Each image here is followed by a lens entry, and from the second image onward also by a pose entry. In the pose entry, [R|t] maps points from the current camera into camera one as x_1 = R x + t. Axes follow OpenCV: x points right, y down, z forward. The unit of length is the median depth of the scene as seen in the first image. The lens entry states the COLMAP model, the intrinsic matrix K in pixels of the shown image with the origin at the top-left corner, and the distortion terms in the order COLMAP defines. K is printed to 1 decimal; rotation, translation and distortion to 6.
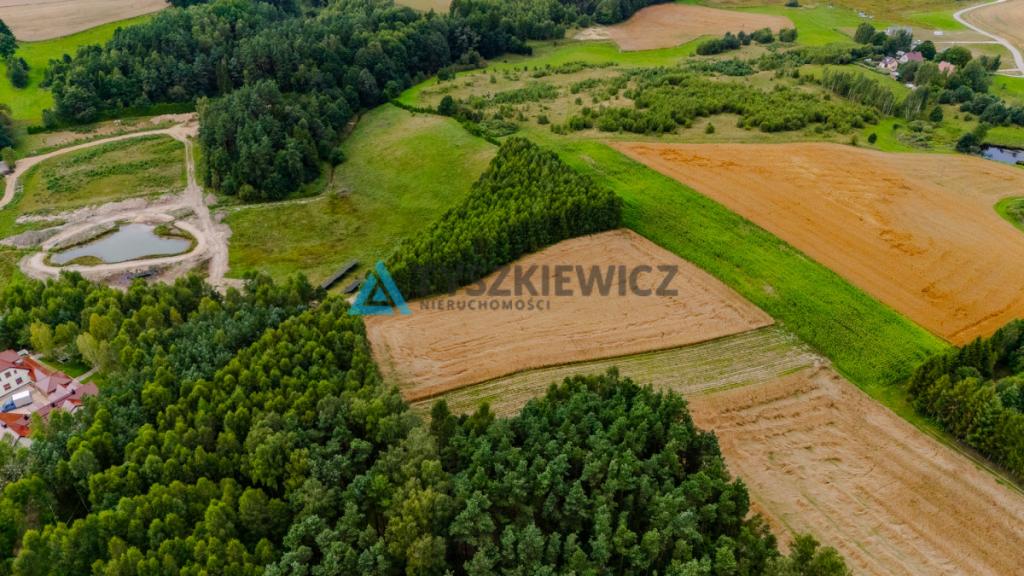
lens RADIAL K [[752.3, 0, 512.0], [0, 752.3, 288.0], [0, 0, 1]] dist [0.108236, -0.136492]
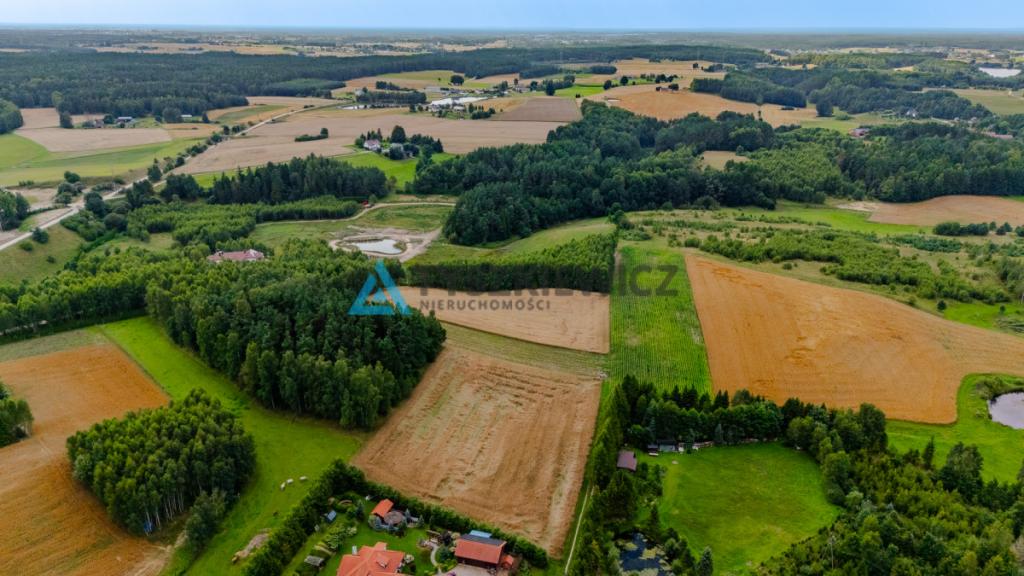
lens RADIAL K [[752.3, 0, 512.0], [0, 752.3, 288.0], [0, 0, 1]] dist [0.108236, -0.136492]
pose [[0.758582, 0.209925, -0.616835, 0.664671], [-0.343223, 0.933431, -0.104424, 0.087216], [0.553852, 0.290927, 0.780135, -0.126777]]
